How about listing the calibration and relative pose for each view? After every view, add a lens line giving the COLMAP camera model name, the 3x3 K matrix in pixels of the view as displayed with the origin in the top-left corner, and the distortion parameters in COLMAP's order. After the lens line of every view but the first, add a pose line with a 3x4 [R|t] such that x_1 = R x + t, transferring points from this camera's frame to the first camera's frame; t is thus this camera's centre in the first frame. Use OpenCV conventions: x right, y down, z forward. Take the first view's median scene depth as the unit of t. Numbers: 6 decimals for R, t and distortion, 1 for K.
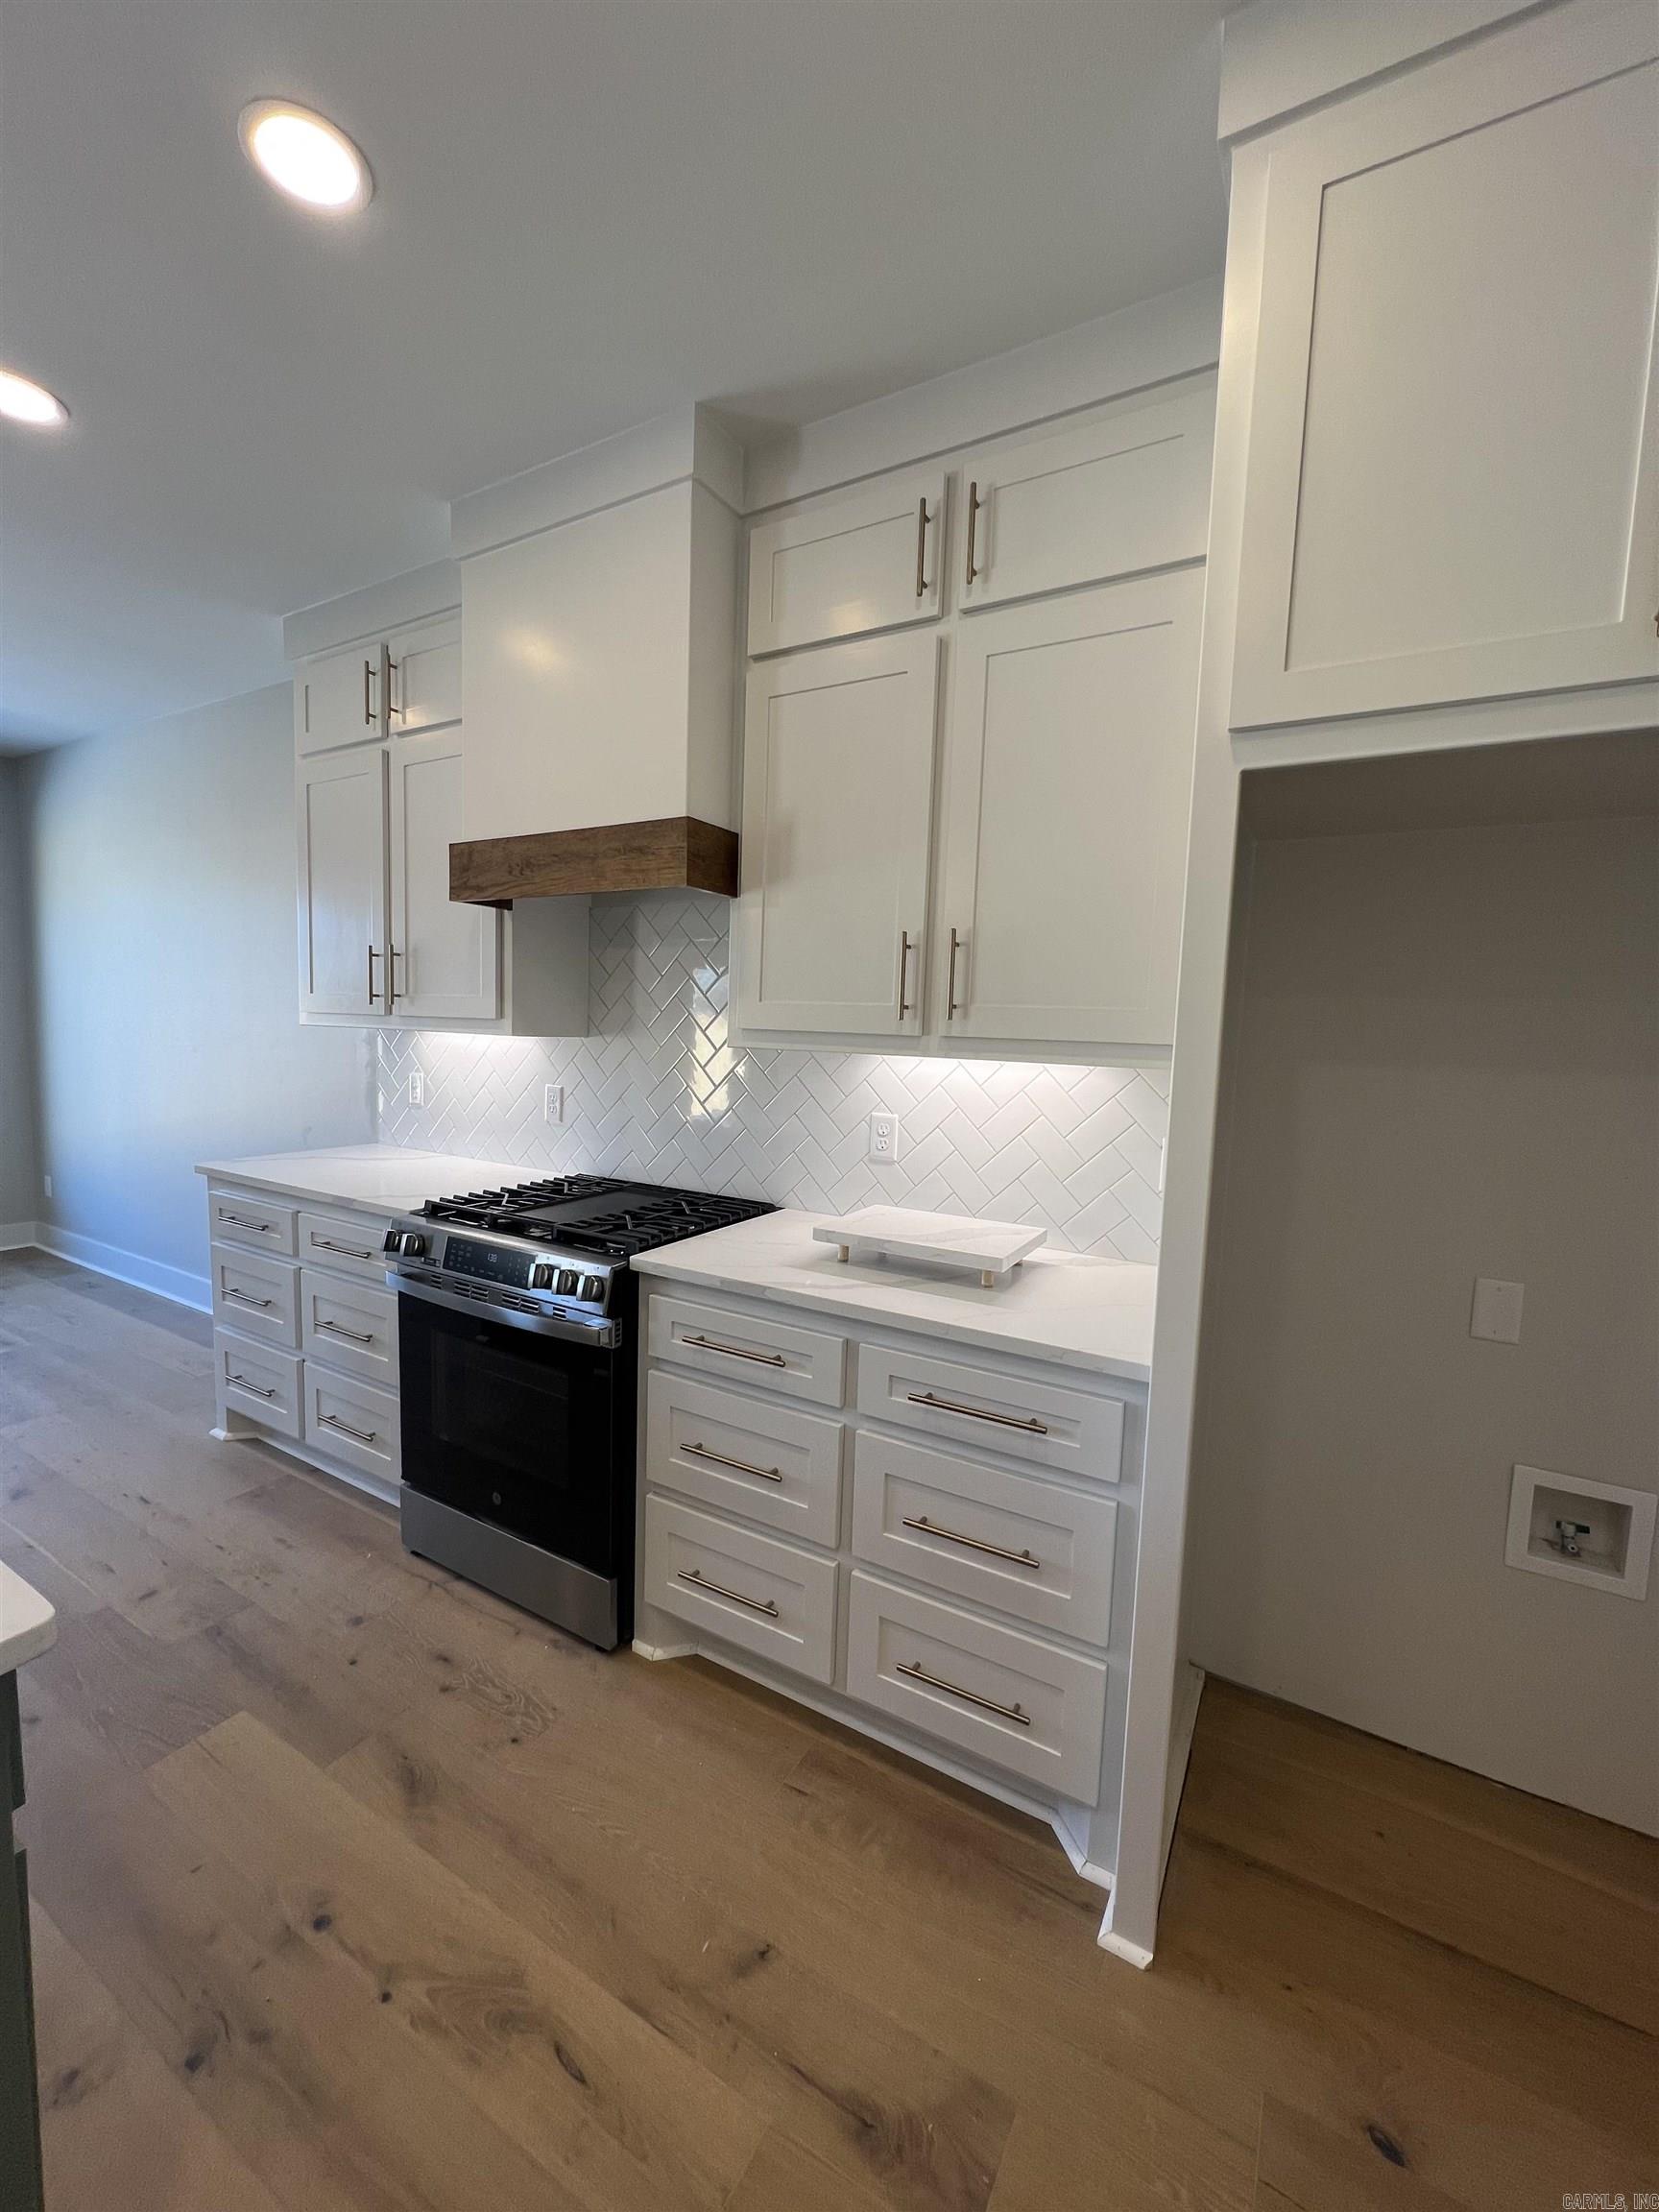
lens RADIAL K [[885.0, 0, 823.5], [0, 885.0, 1109.4], [0, 0, 1]] dist [-0.000947, -0.000020]
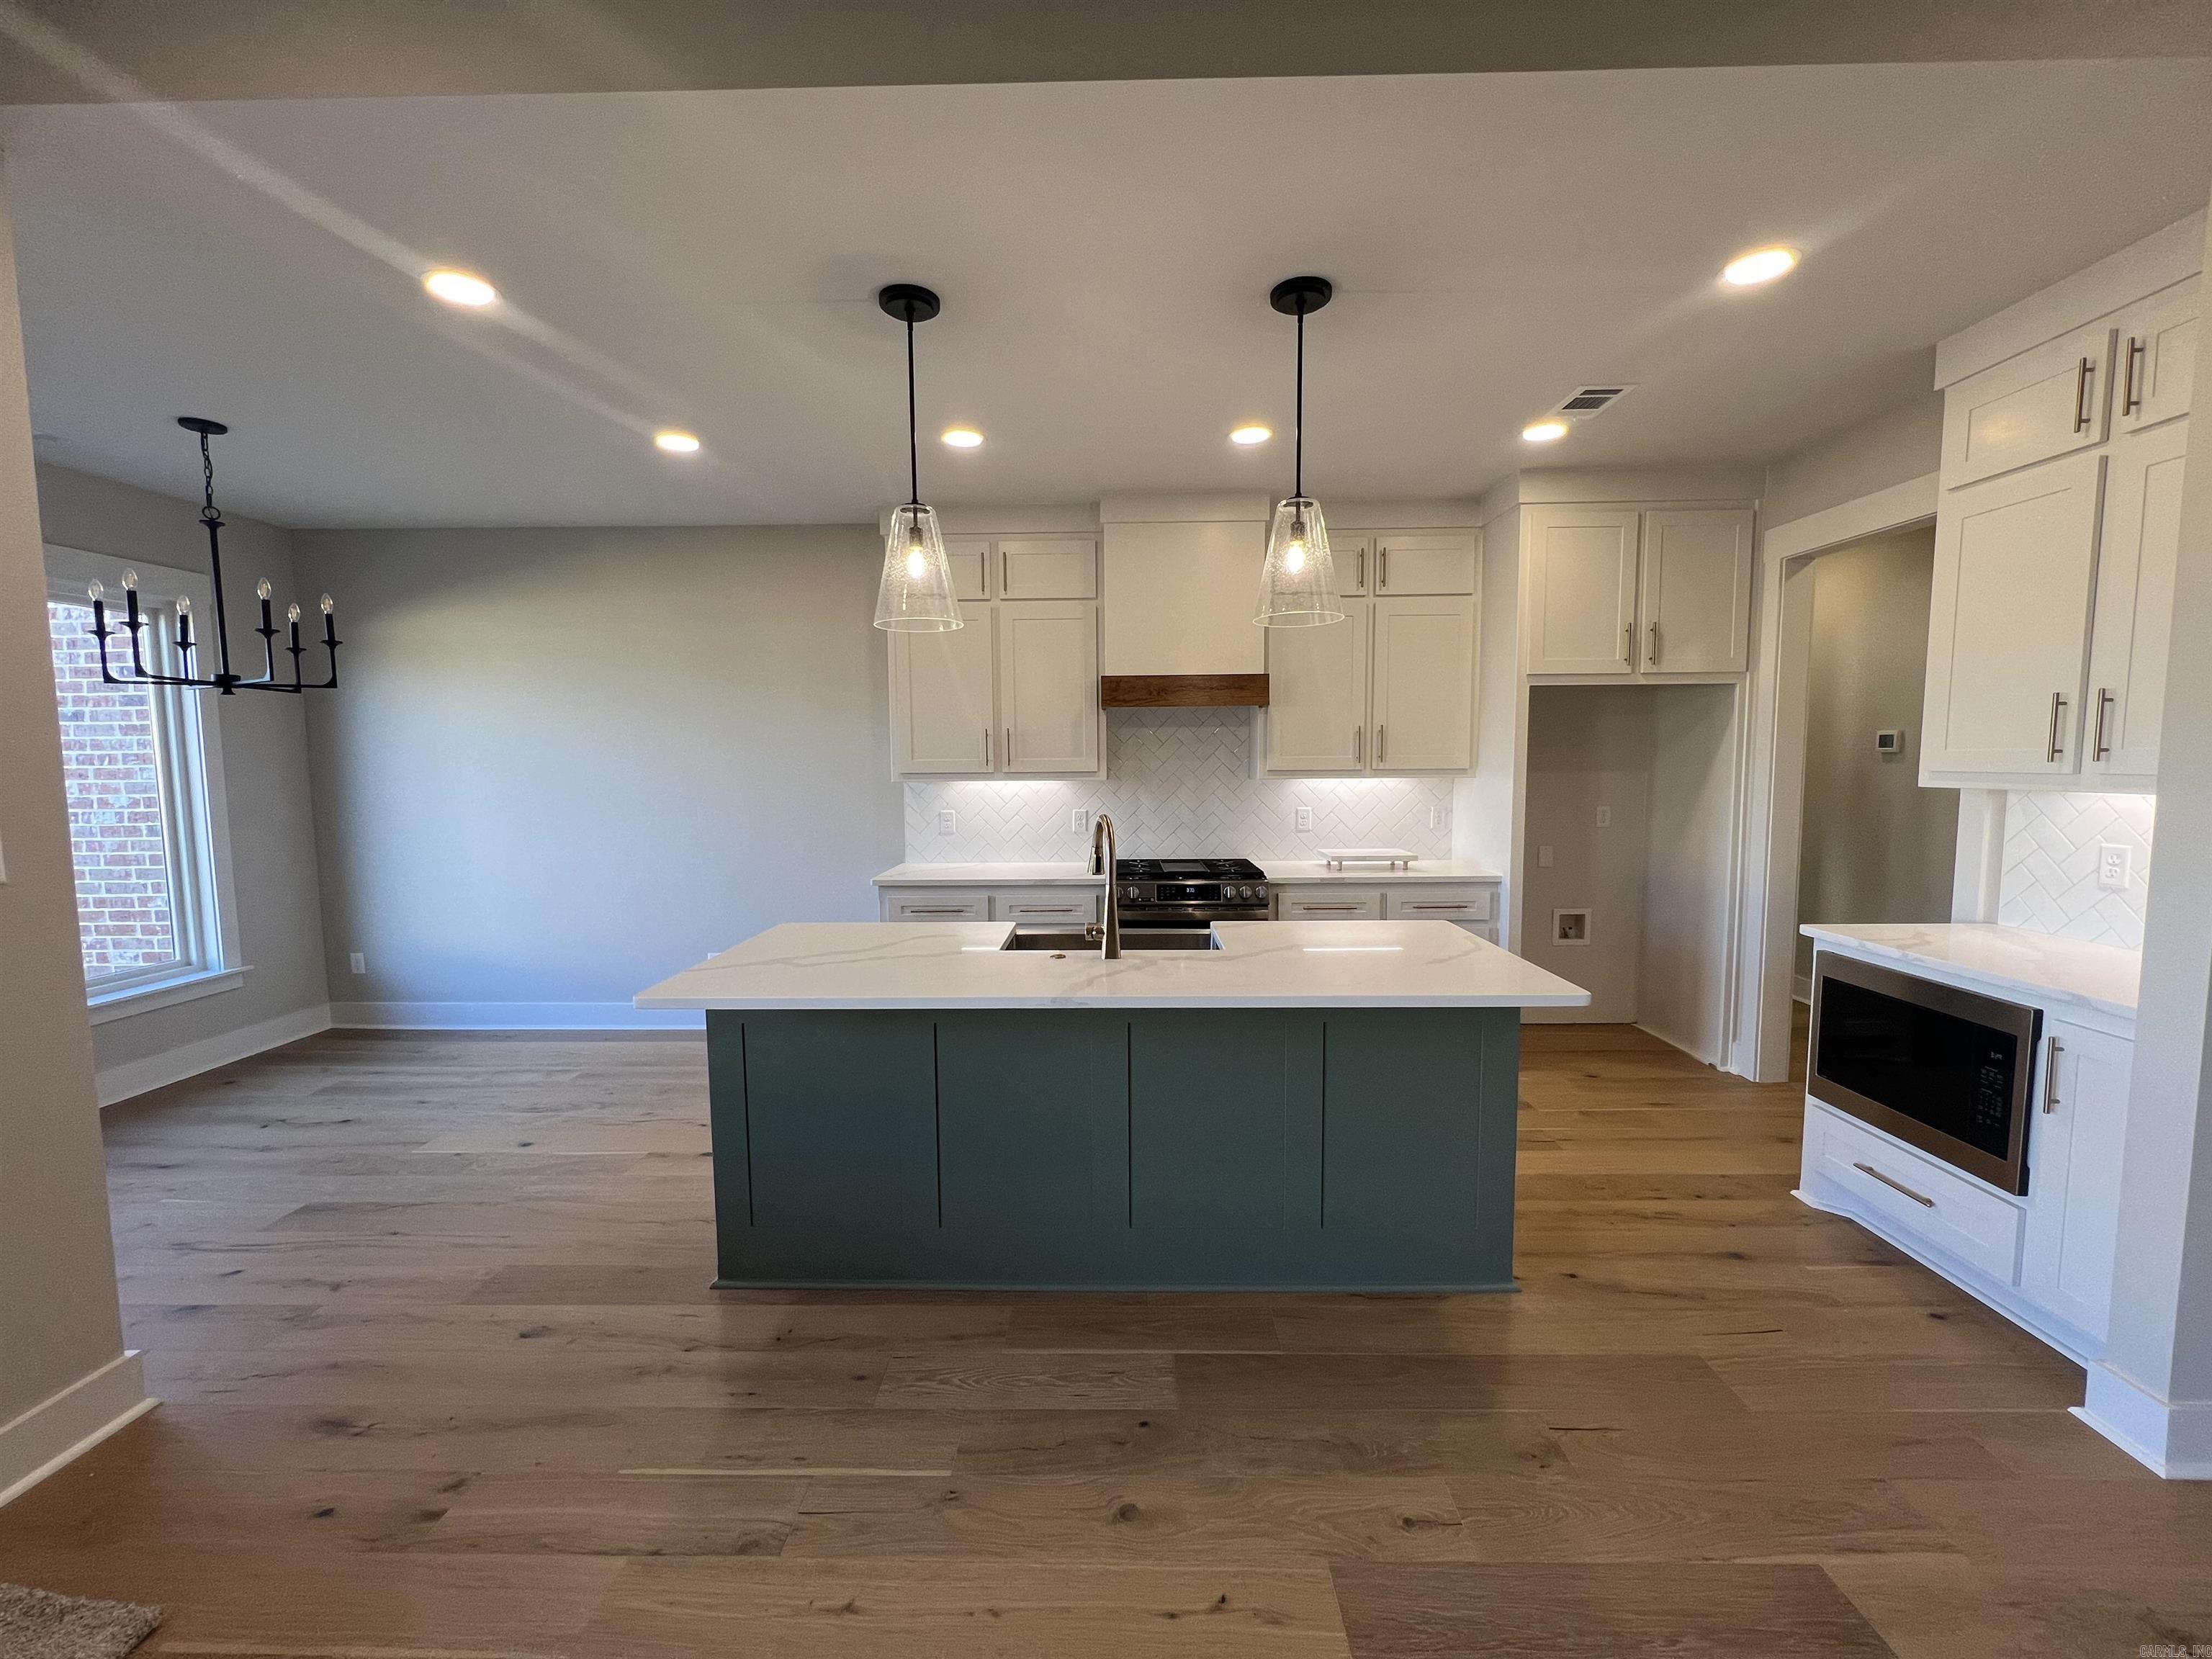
lens RADIAL K [[885.0, 0, 1103.5], [0, 885.0, 833.8], [0, 0, 1]] dist [-0.000947, -0.000020]
pose [[0.869535, -0.082679, 0.486901, -1.716927], [0.084185, 0.996272, 0.018833, -0.016630], [-0.486643, 0.024614, 0.873254, -0.738705]]
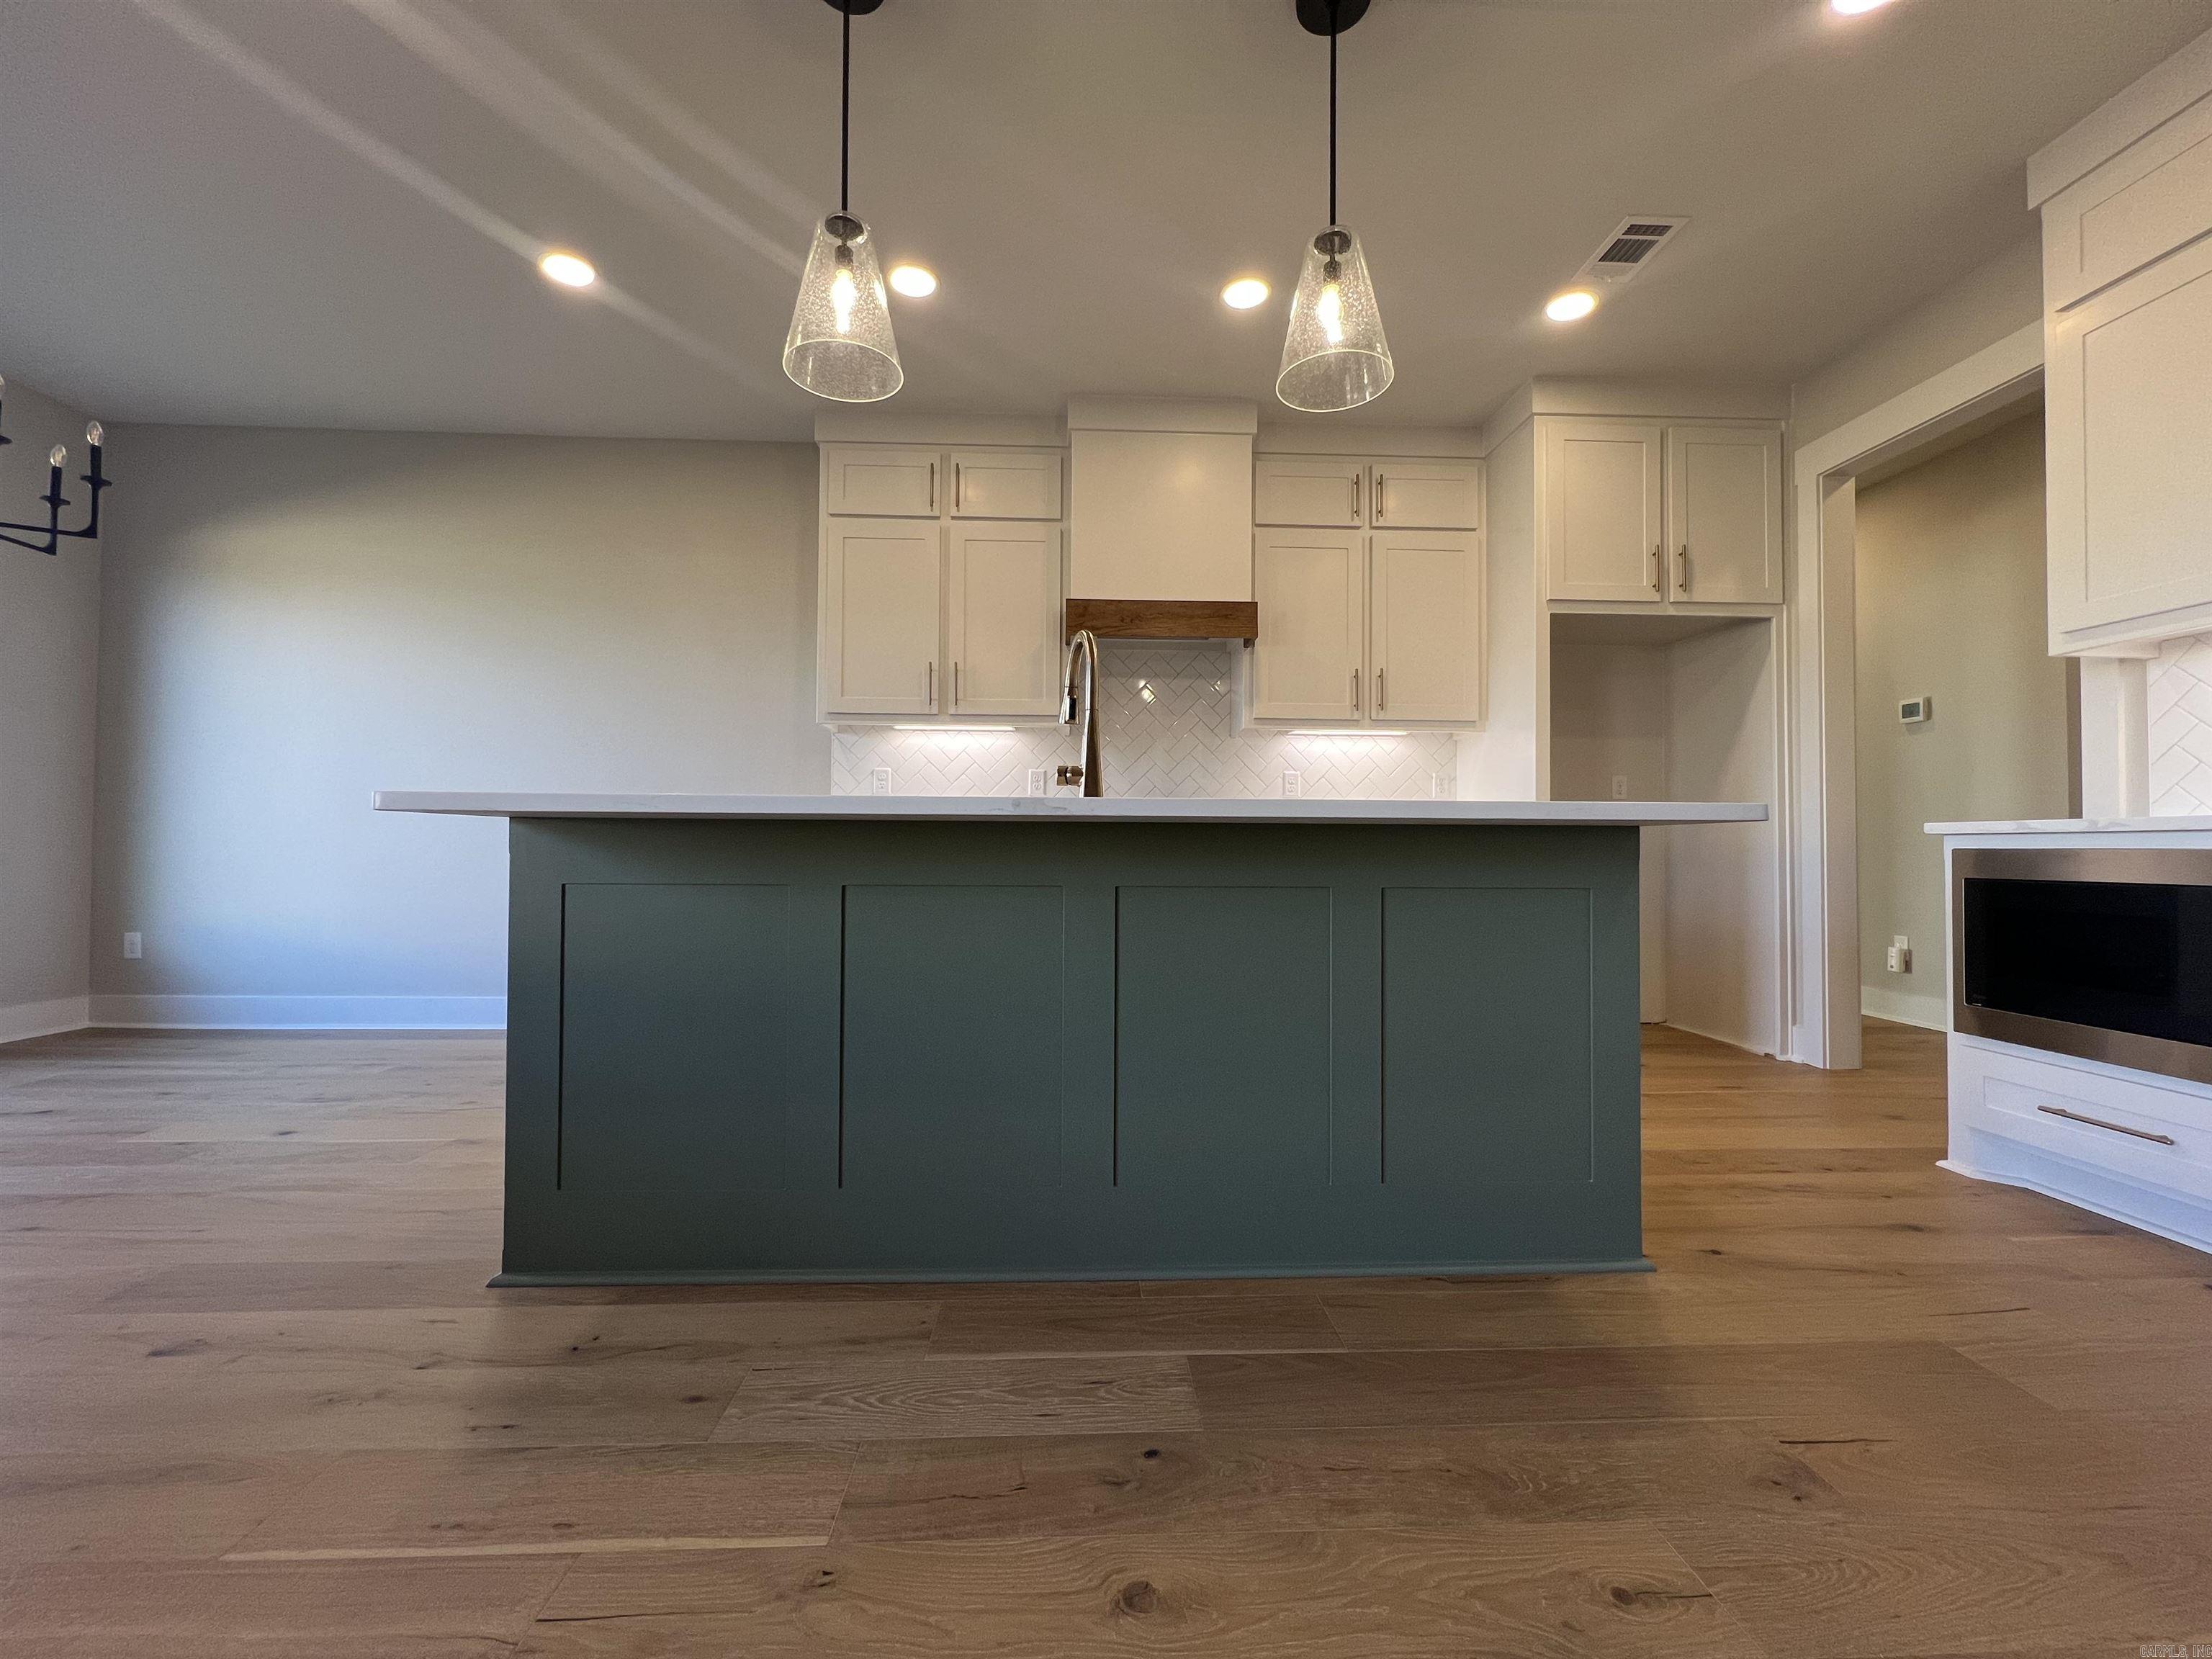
lens RADIAL K [[885.0, 0, 1103.8], [0, 885.0, 833.5], [0, 0, 1]] dist [-0.000947, -0.000020]
pose [[0.838544, -0.019741, 0.544476, -1.592152], [0.073988, 0.994212, -0.077902, 0.310475], [-0.539786, 0.105609, 0.835151, -0.388859]]
